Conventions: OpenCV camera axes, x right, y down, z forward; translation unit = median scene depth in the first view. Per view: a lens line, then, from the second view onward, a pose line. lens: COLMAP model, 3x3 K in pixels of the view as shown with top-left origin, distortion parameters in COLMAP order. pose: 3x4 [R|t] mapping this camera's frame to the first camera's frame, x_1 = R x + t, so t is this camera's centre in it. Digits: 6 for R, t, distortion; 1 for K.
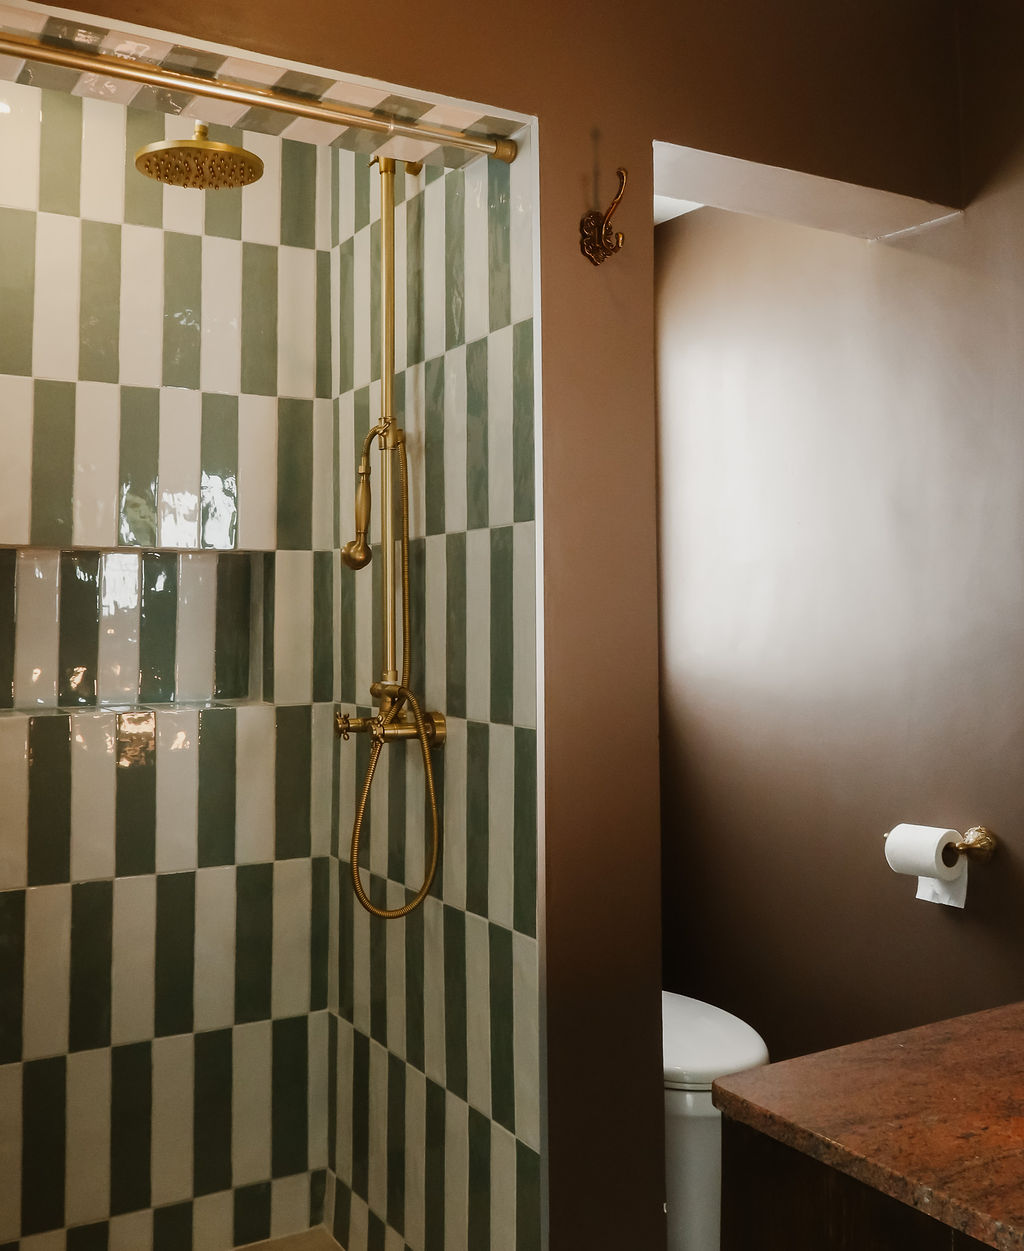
lens RADIAL K [[1252.6, 0, 512.0], [0, 1252.6, 625.5], [0, 0, 1]] dist [-0.030105, -0.001822]
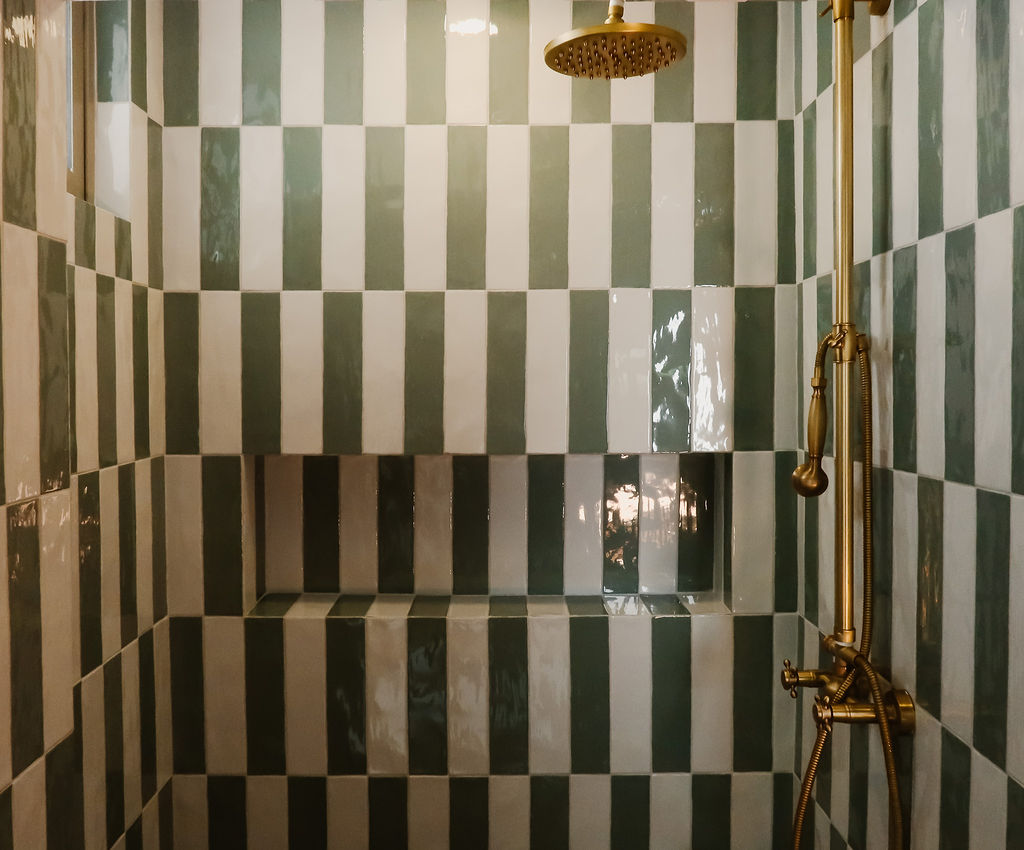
lens RADIAL K [[928.9, 0, 512.0], [0, 928.9, 425.0], [0, 0, 1]] dist [-0.021237, 0.005423]
pose [[0.869807, 0.011891, -0.493249, 0.010873], [0.008696, 0.999185, 0.039421, -0.122385], [0.493316, -0.038578, 0.868994, 0.354626]]
